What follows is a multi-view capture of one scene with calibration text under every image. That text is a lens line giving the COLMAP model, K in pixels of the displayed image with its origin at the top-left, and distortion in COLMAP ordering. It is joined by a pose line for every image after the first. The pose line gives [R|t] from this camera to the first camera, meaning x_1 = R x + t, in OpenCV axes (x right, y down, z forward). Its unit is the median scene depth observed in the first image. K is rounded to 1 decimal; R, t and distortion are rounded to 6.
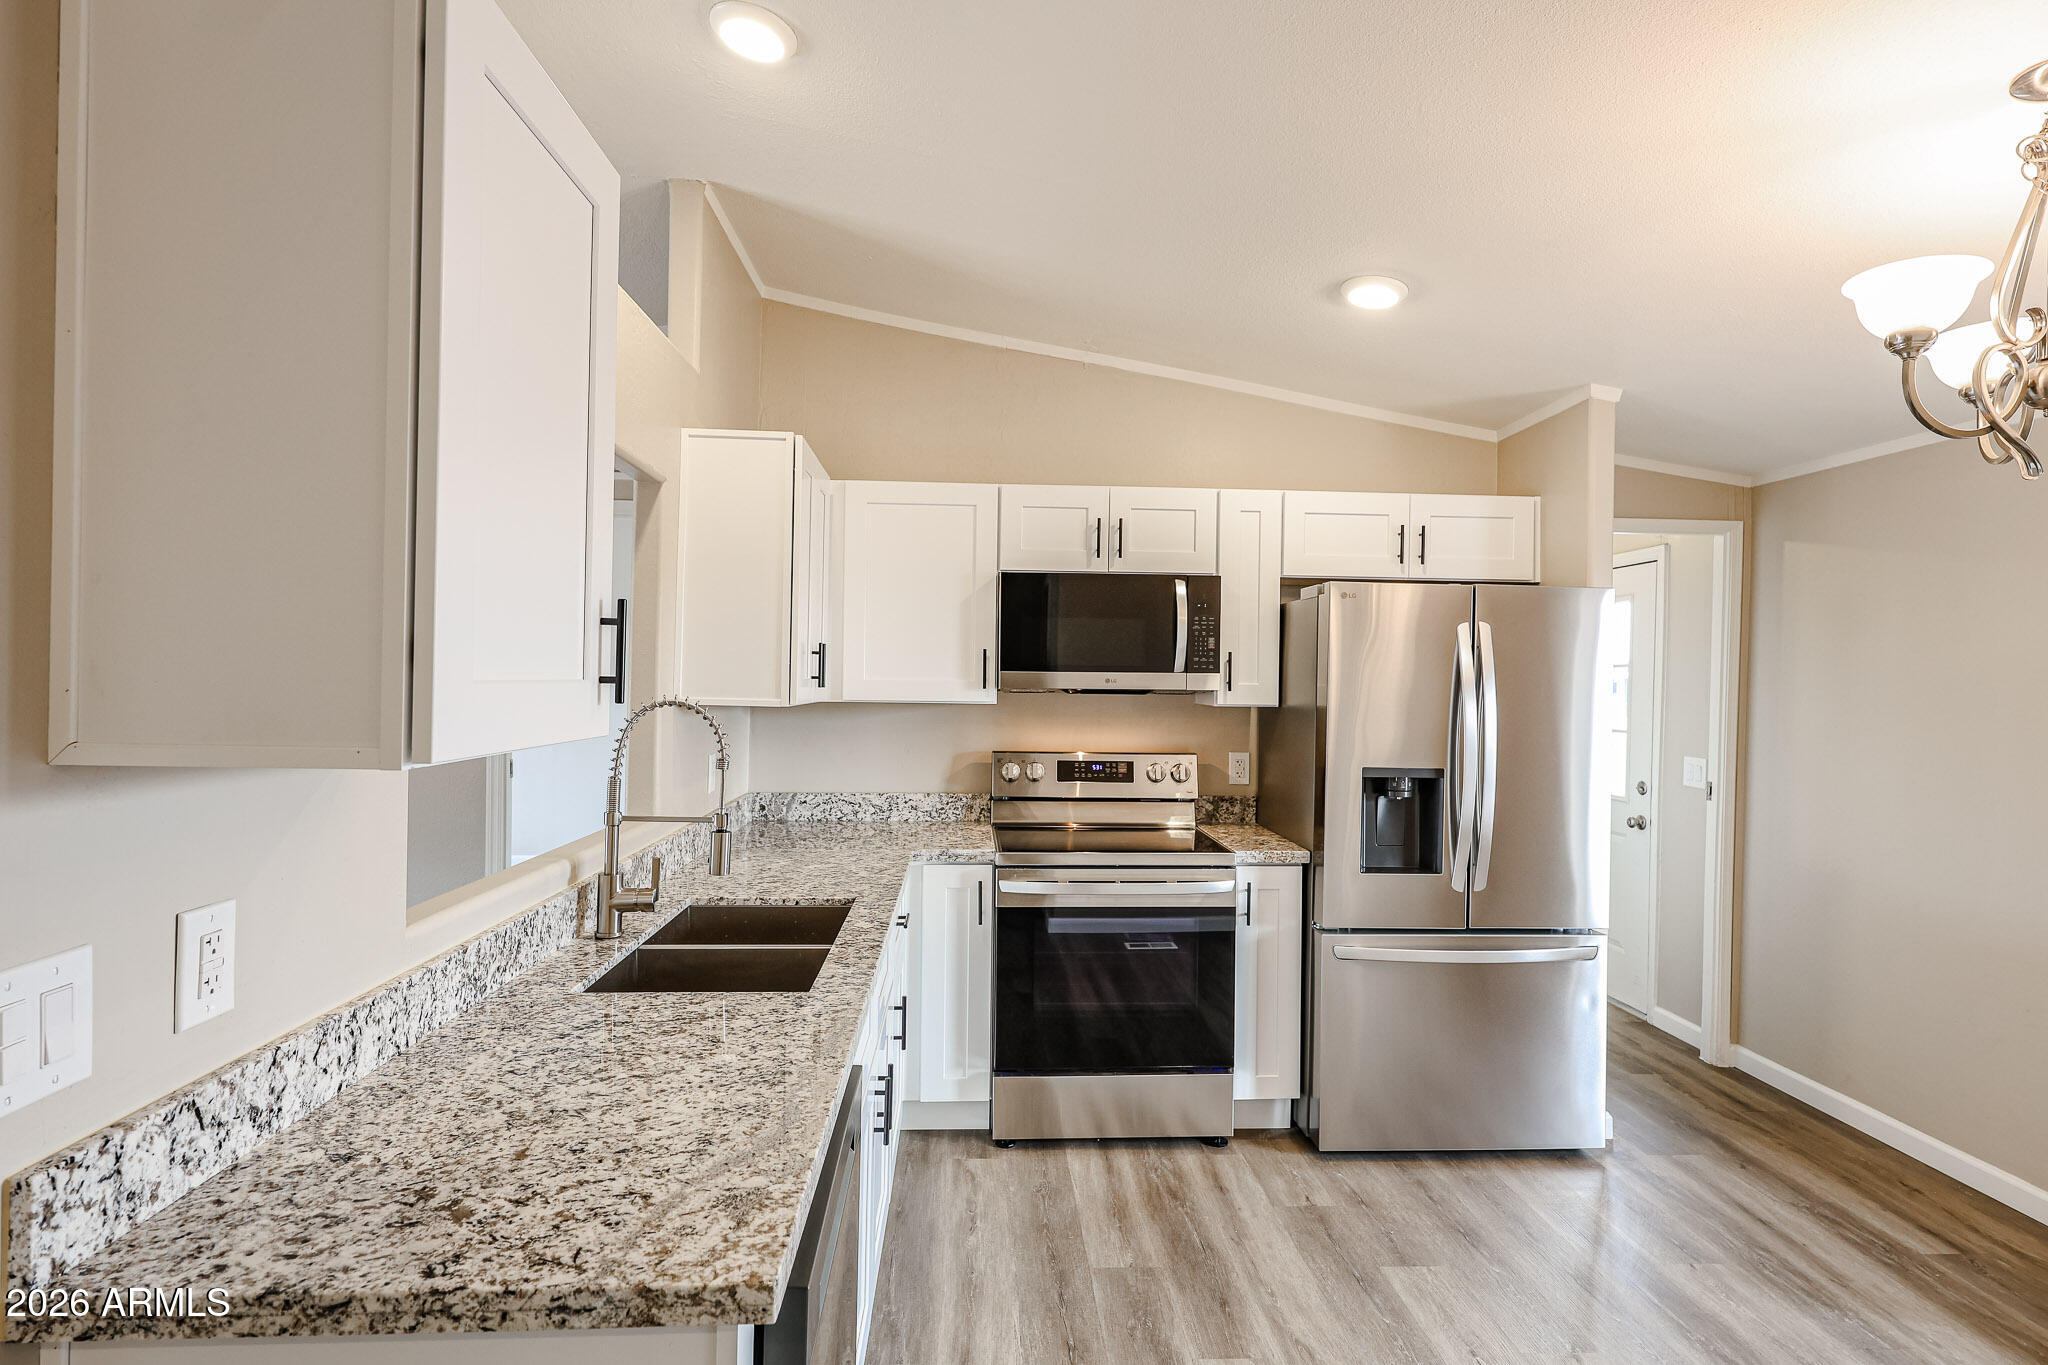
lens RADIAL K [[1033.5, 0, 1024.0], [0, 1033.5, 682.5], [0, 0, 1]] dist [0.000668, 0.000616]
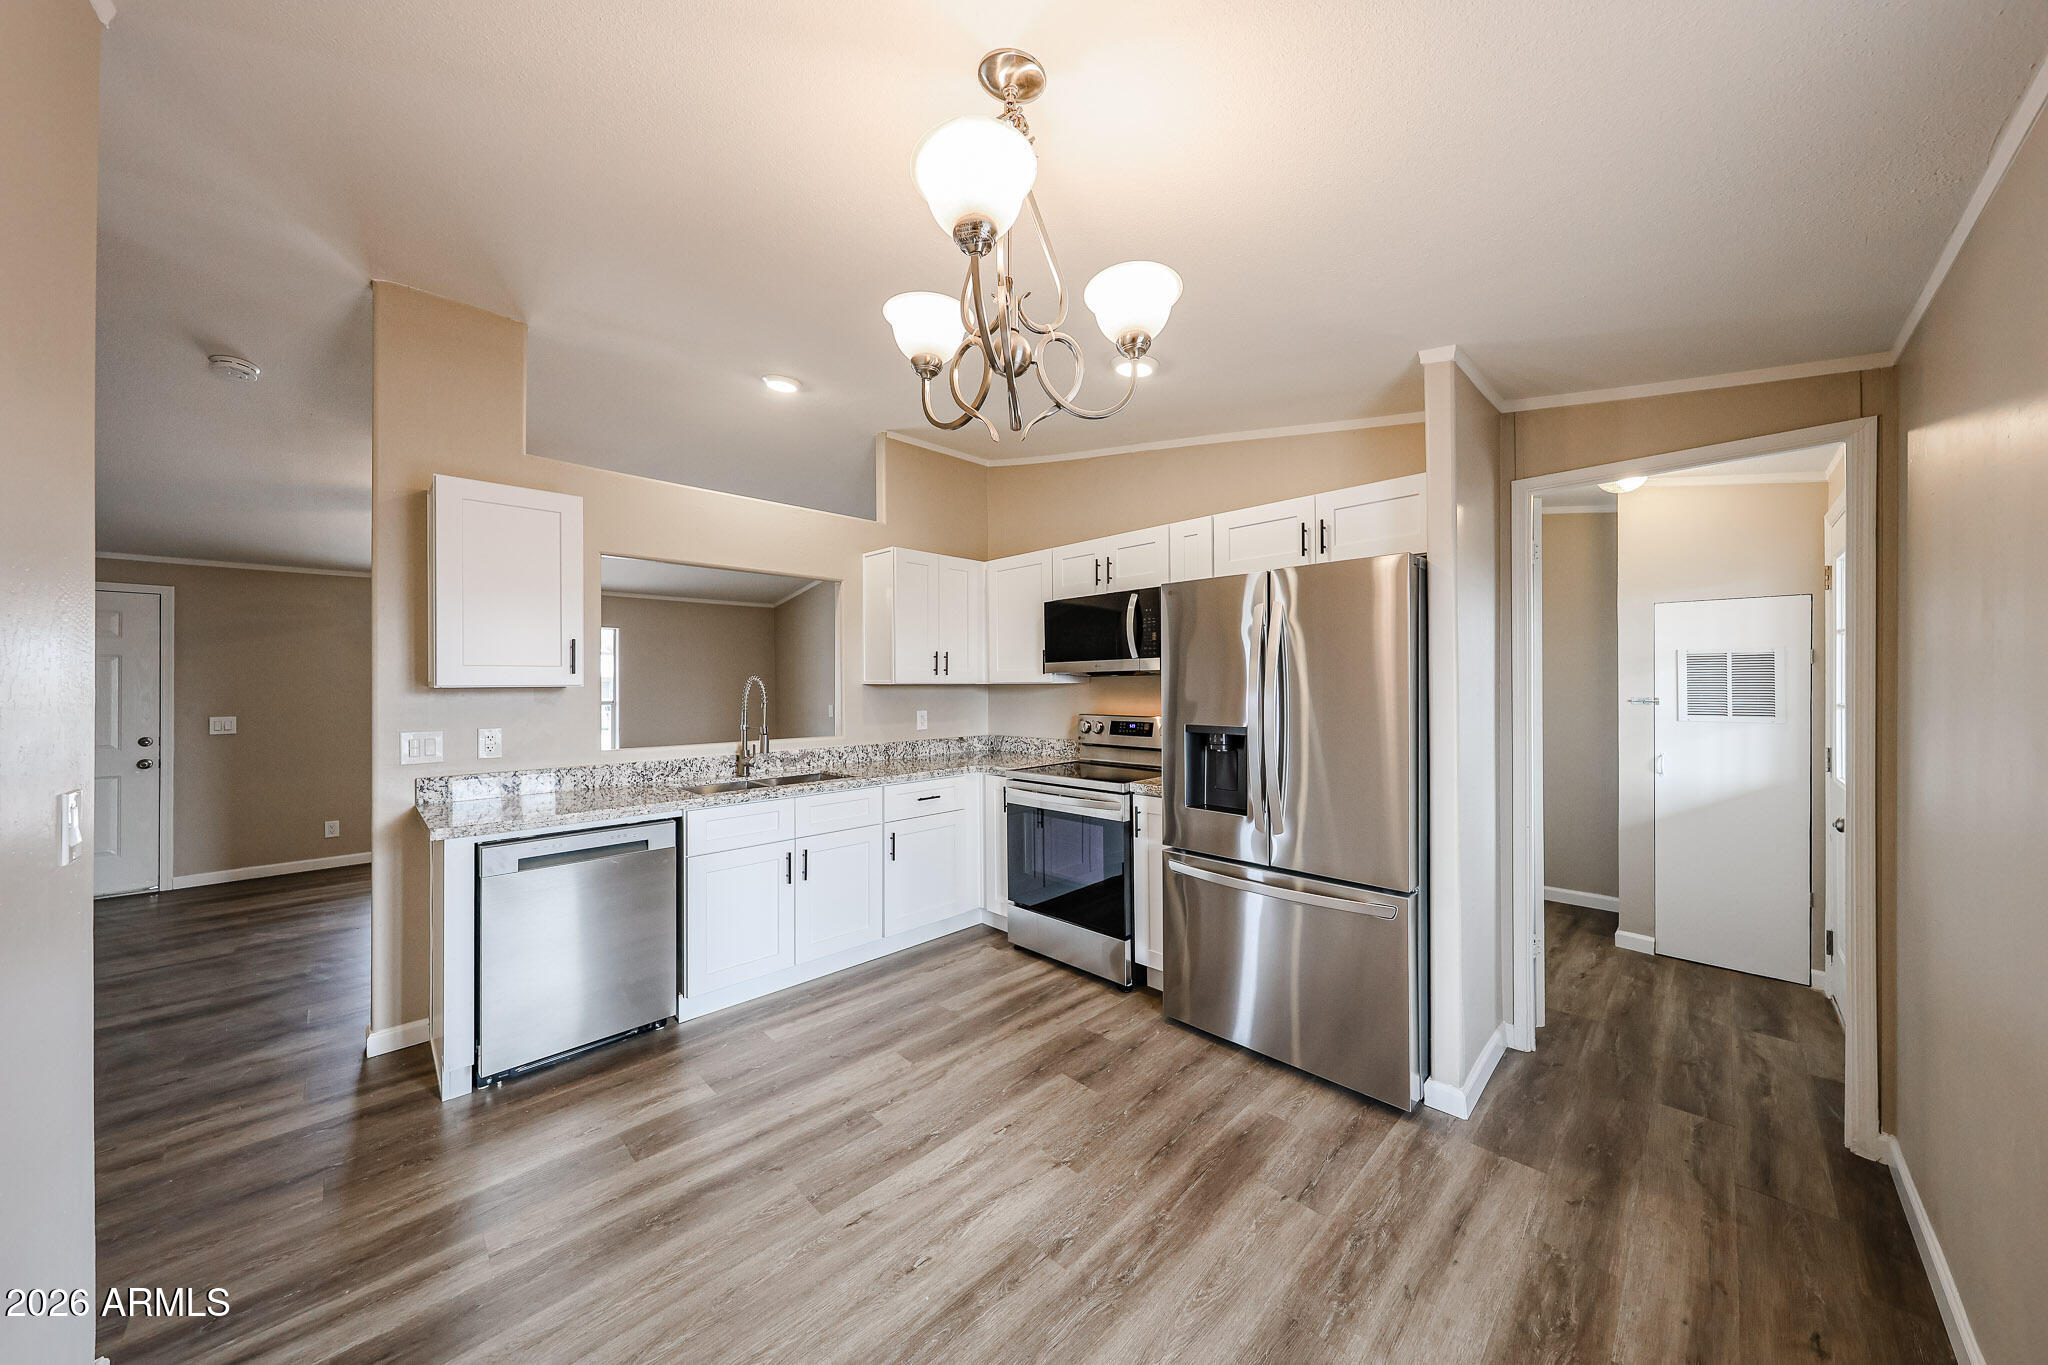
lens RADIAL K [[685.7, 0, 1019.3], [0, 685.7, 681.8], [0, 0, 1]] dist [0.000409, 0.000018]
pose [[0.657361, -0.022923, -0.753227, 0.757600], [0.013372, 0.999735, -0.018755, 0.038318], [0.753457, 0.002256, 0.657493, 0.256808]]
